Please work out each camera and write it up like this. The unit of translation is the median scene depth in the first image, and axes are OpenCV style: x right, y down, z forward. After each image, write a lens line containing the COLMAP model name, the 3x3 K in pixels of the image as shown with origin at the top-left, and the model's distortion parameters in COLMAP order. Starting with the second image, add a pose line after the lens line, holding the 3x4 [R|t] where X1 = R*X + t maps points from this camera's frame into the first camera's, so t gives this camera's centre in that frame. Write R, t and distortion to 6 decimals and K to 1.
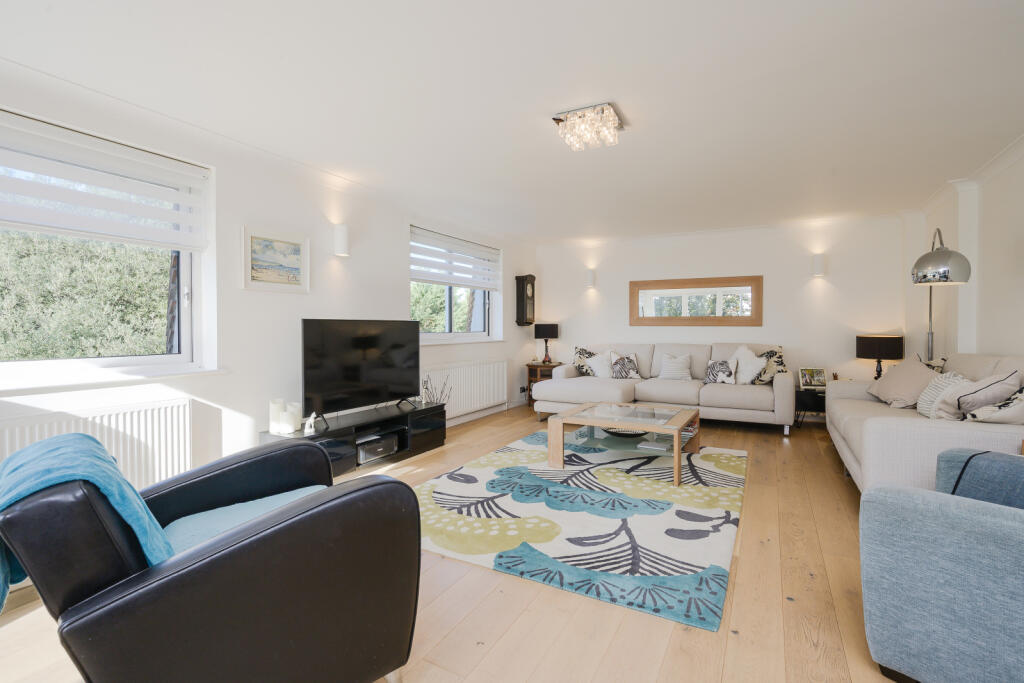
lens RADIAL K [[470.8, 0, 511.1], [0, 470.8, 328.9], [0, 0, 1]] dist [-0.001434, -0.000164]
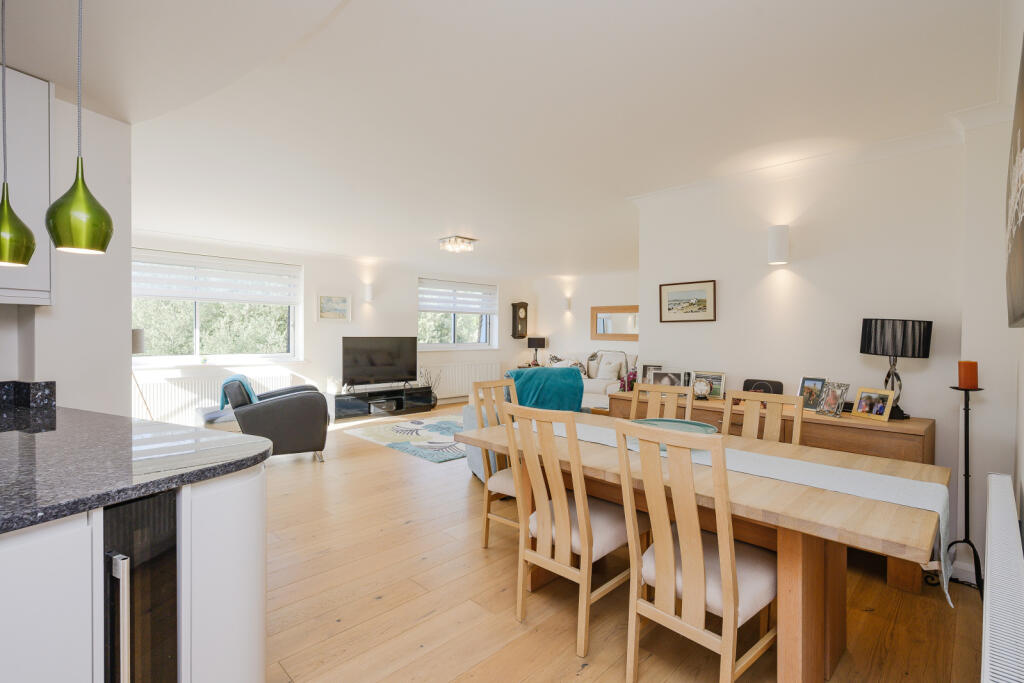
lens RADIAL K [[475.5, 0, 512.0], [0, 475.5, 341.5], [0, 0, 1]] dist [0.002506, 0.000143]
pose [[0.962354, 0.014672, -0.271404, 0.514964], [-0.010760, 0.999816, 0.015898, -0.026506], [0.271587, -0.012379, 0.962334, -0.483986]]
